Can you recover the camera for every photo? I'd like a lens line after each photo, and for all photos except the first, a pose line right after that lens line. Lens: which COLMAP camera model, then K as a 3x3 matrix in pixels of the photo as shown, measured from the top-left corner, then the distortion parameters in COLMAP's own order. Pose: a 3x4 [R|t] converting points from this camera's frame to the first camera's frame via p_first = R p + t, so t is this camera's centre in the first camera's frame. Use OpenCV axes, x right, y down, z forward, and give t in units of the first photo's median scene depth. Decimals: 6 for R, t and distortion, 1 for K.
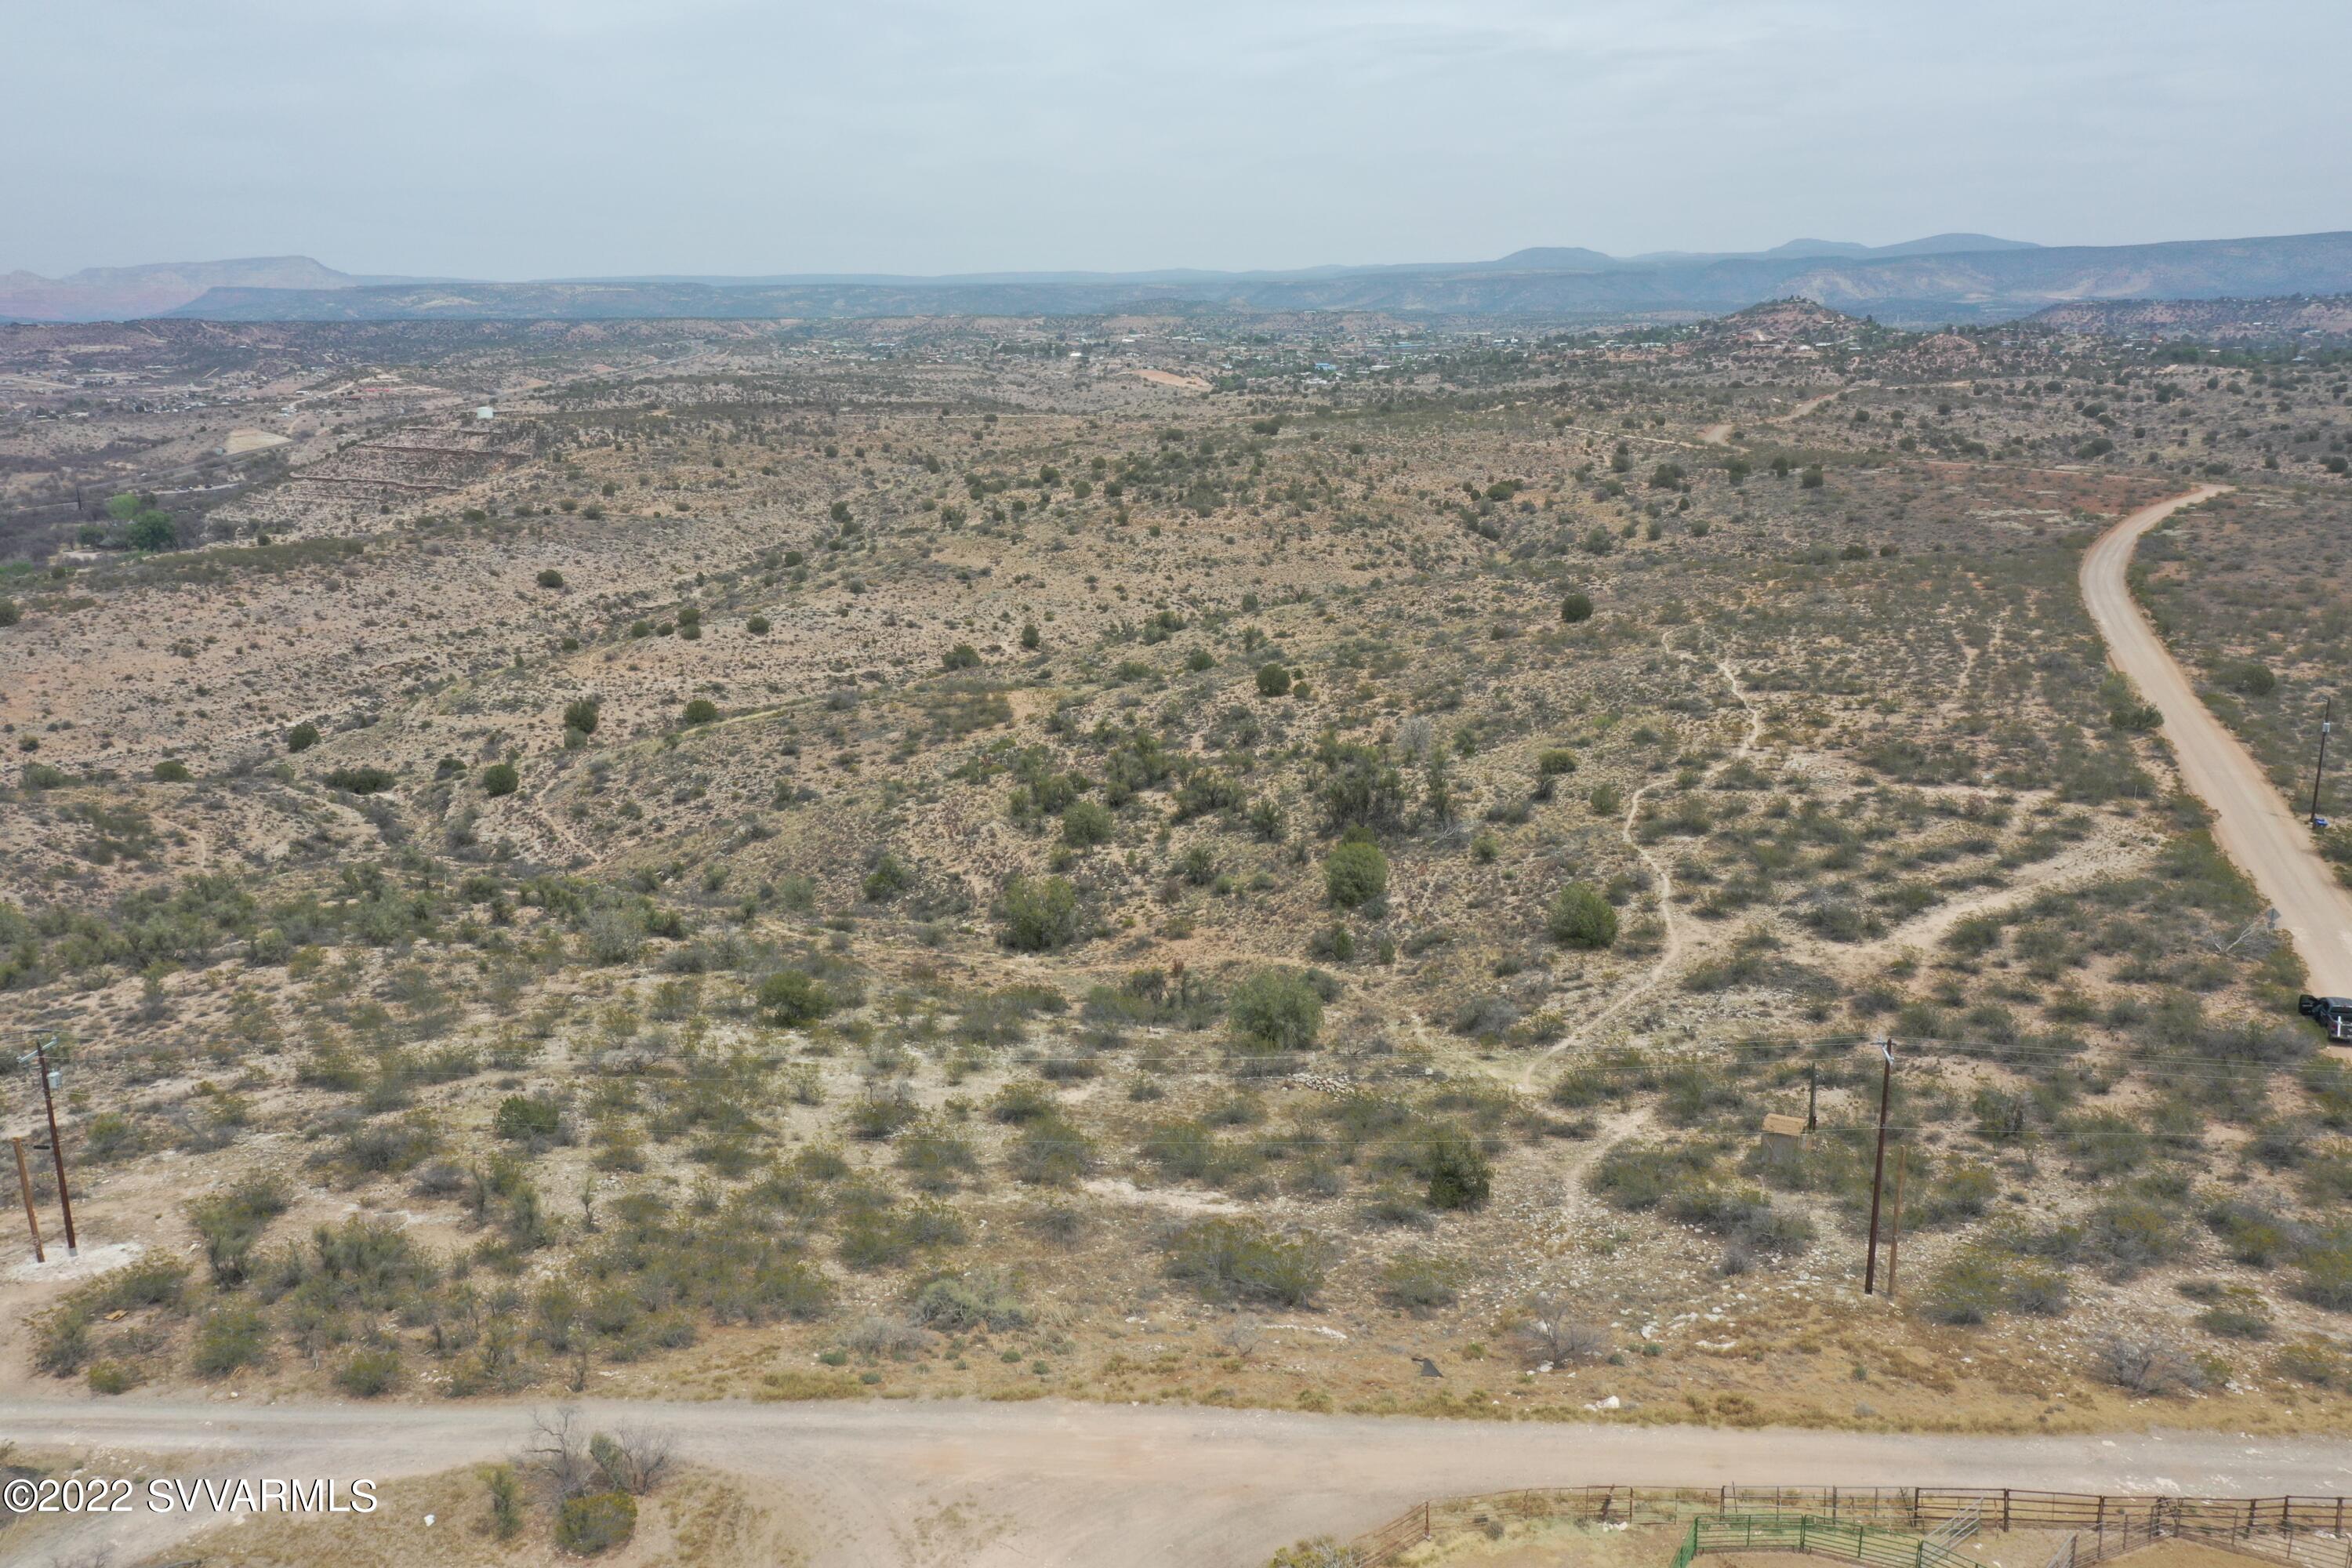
lens RADIAL K [[1835.1, 0, 1170.5], [0, 1835.1, 776.3], [0, 0, 1]] dist [-0.003244, 0.003570]
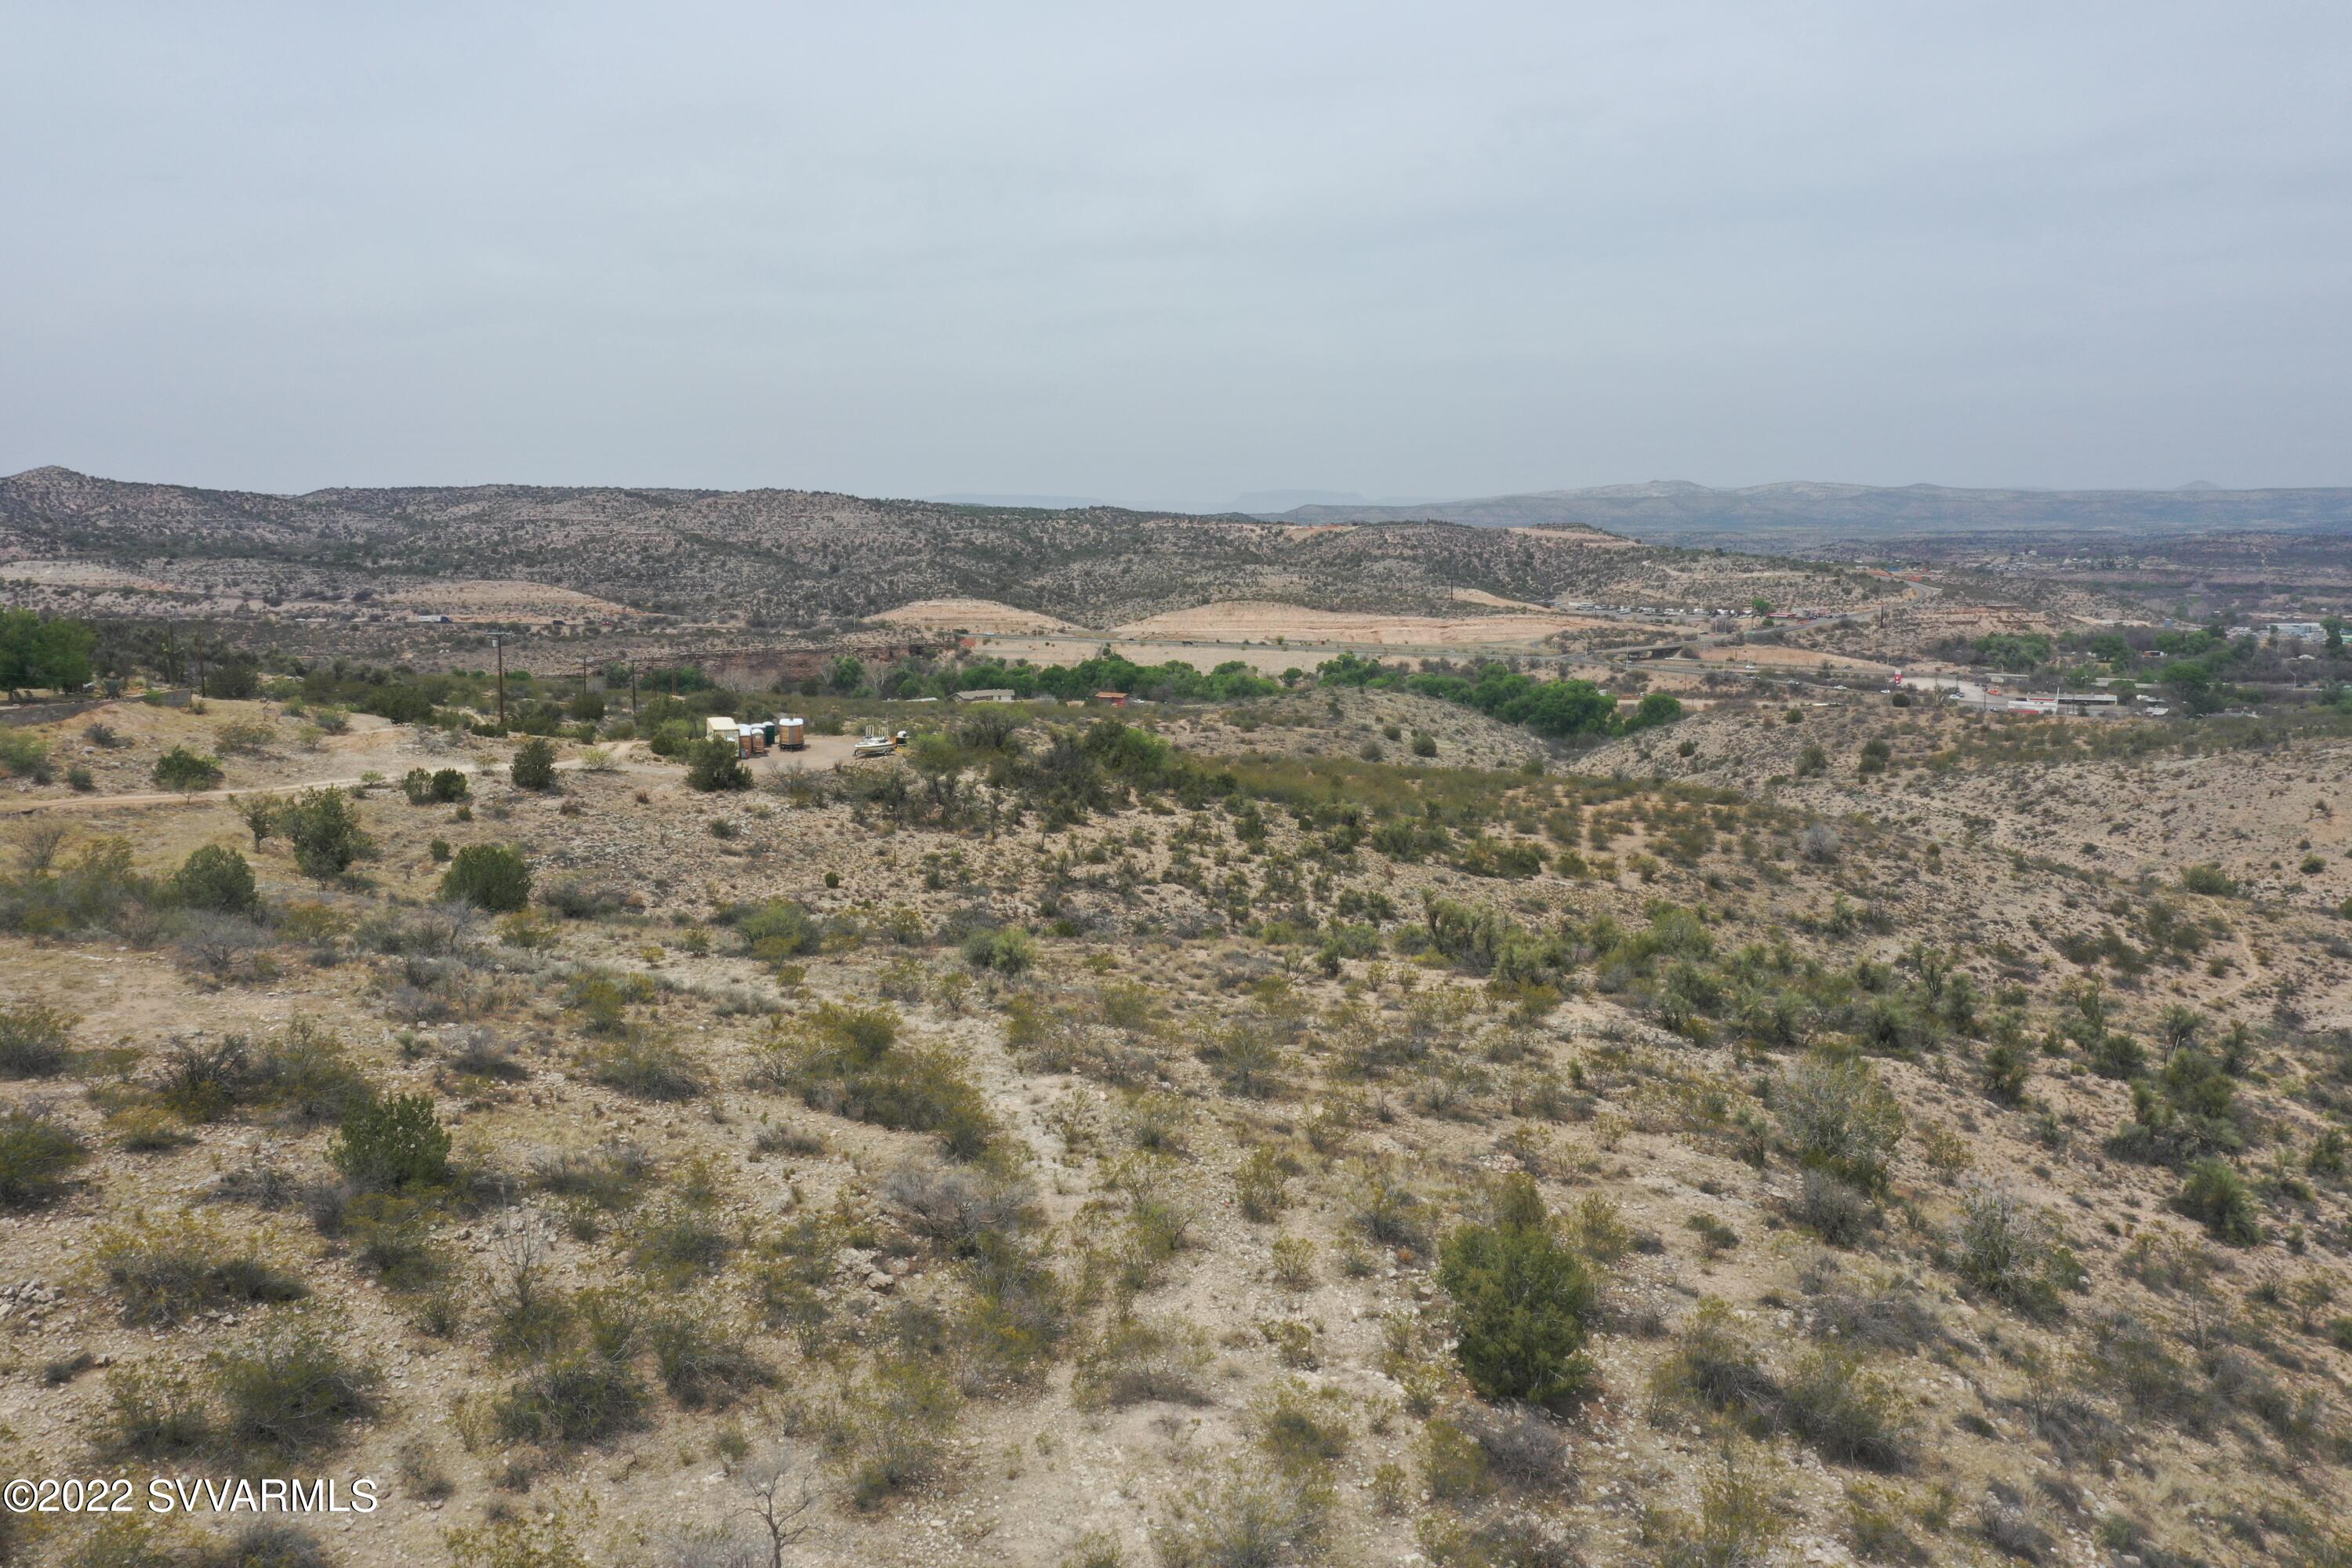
lens RADIAL K [[1835.1, 0, 1178.9], [0, 1835.1, 779.5], [0, 0, 1]] dist [-0.003244, 0.003570]
pose [[0.242689, 0.132642, -0.960993, 0.031011], [-0.234386, 0.969278, 0.074593, 0.002276], [0.941363, 0.207141, 0.266322, 0.223507]]
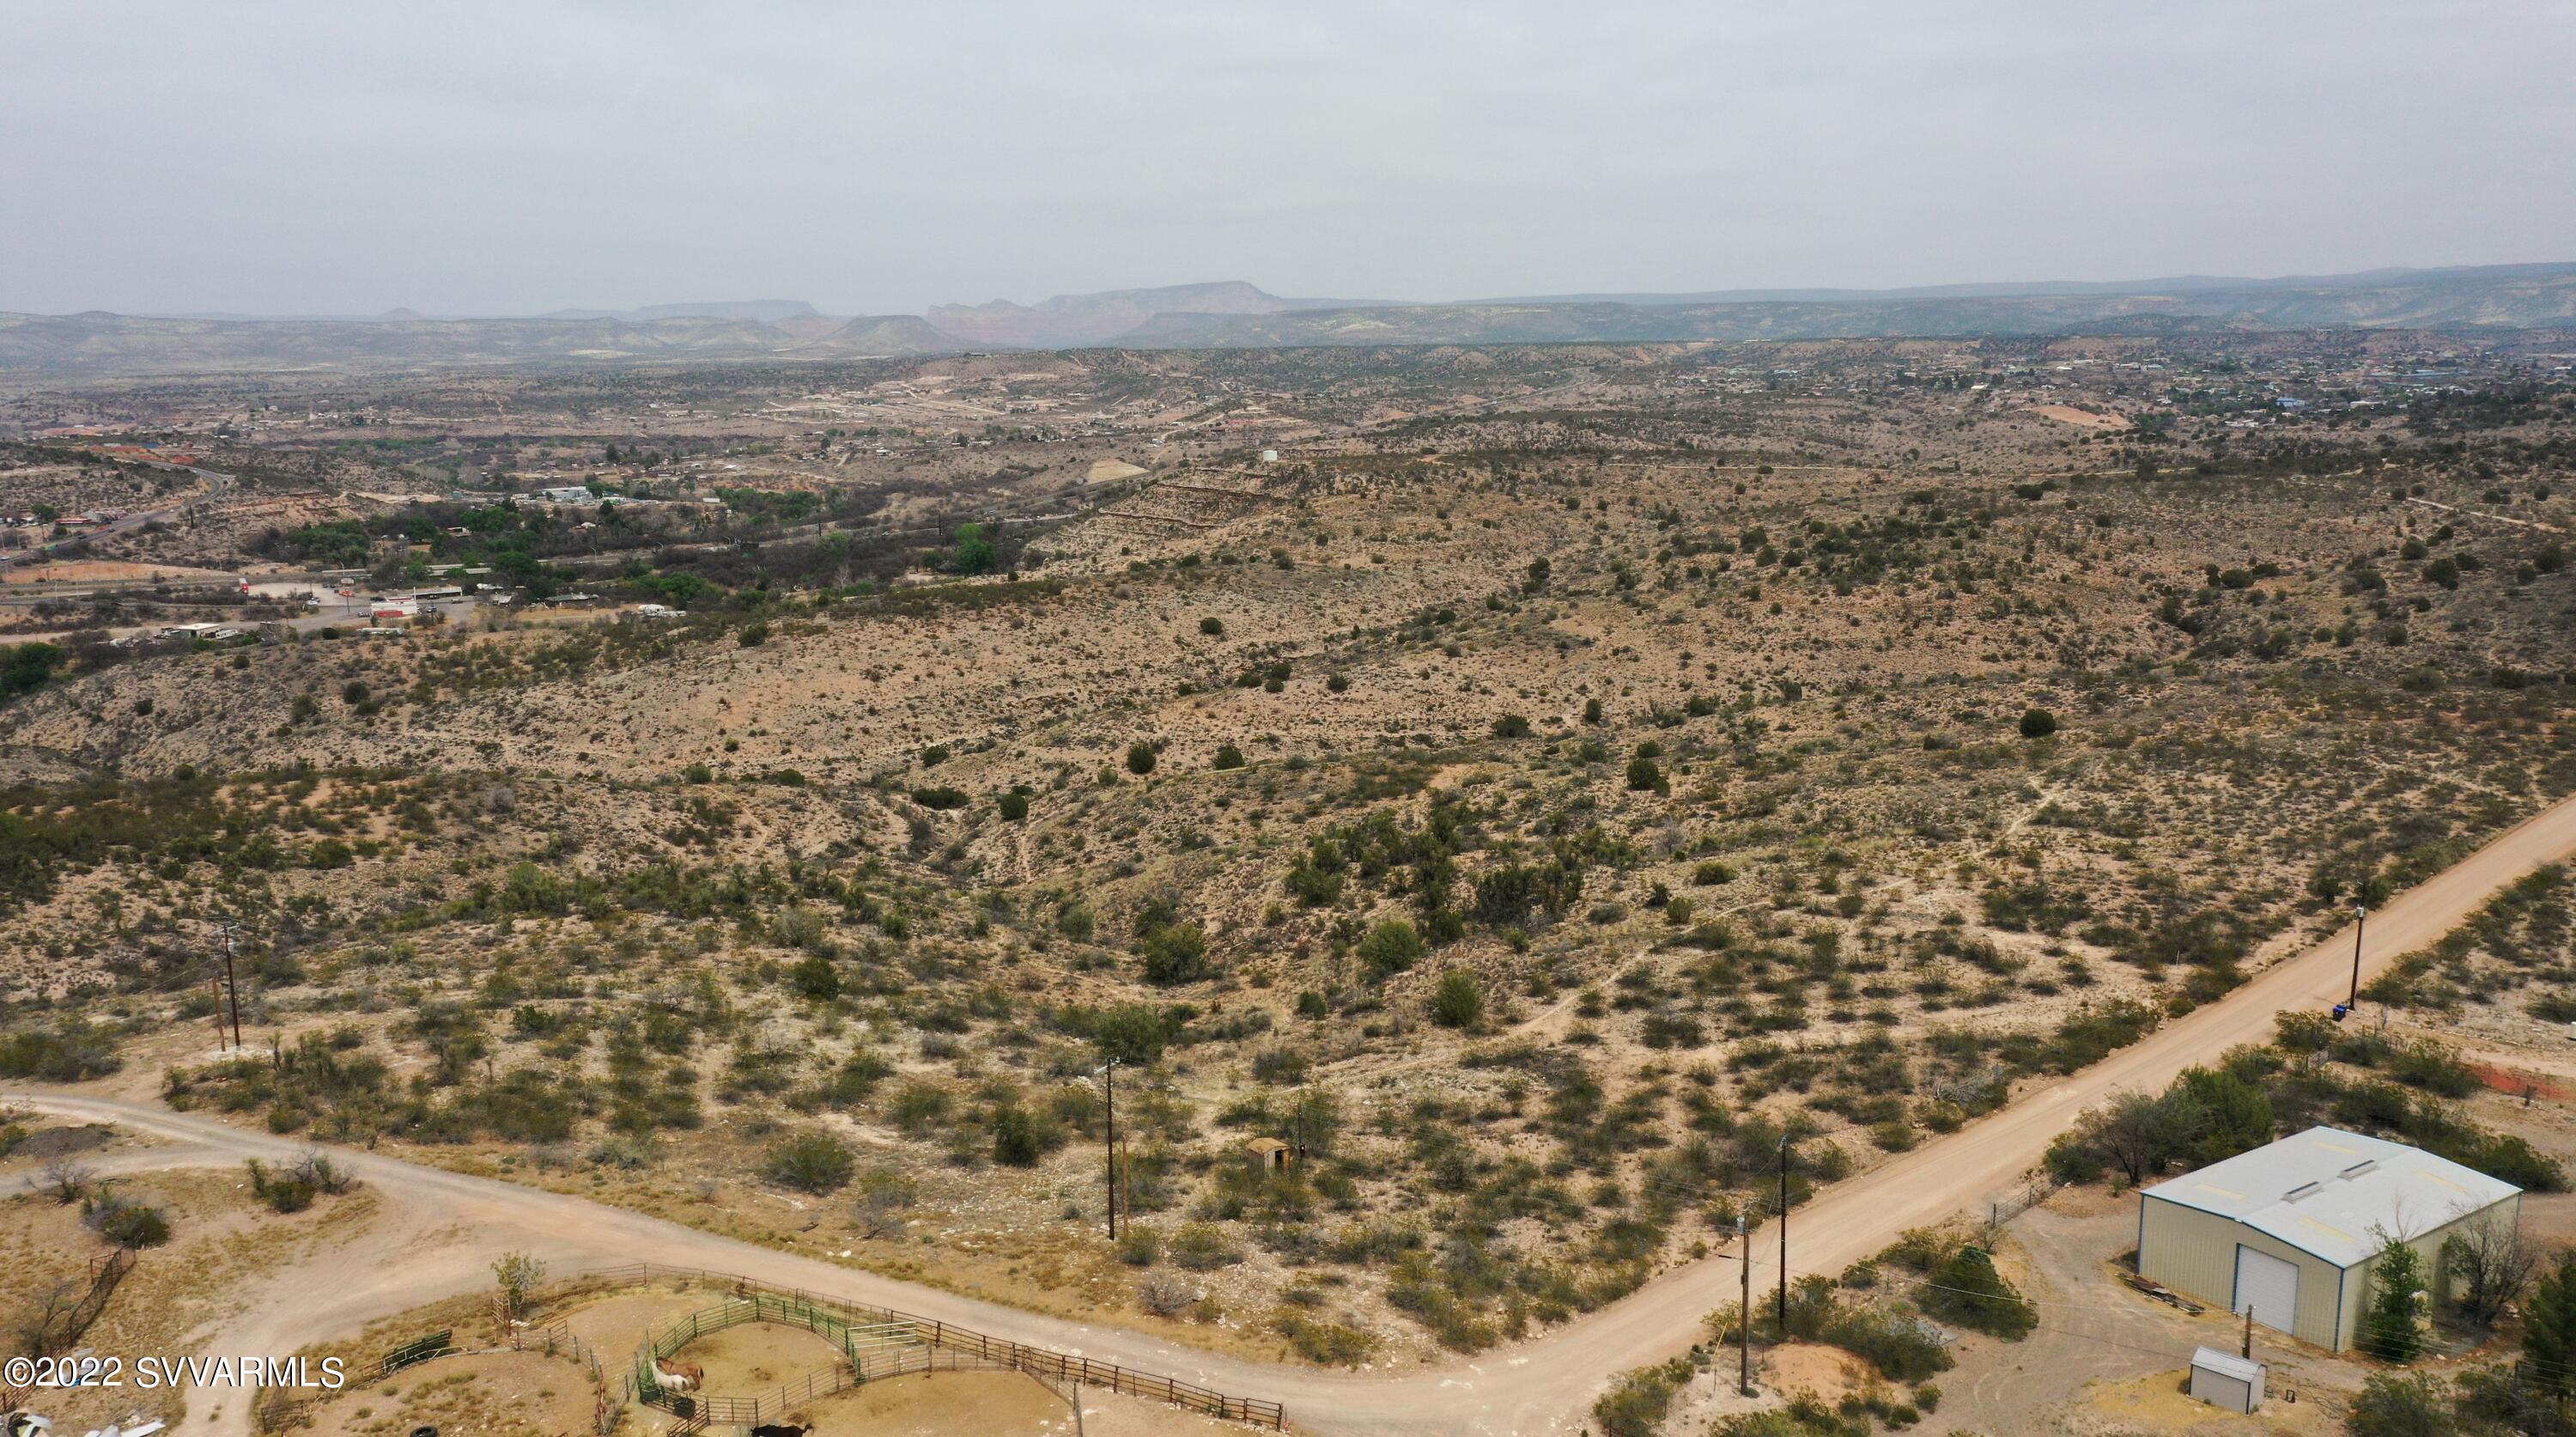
lens RADIAL K [[2035.3, 0, 1285.3], [0, 2035.3, 725.0], [0, 0, 1]] dist [0.006749, -0.000731]
pose [[0.914773, 0.068835, -0.398060, 0.191276], [-0.090631, 0.995227, -0.036174, -0.011924], [0.393670, 0.069168, 0.916646, -0.072591]]
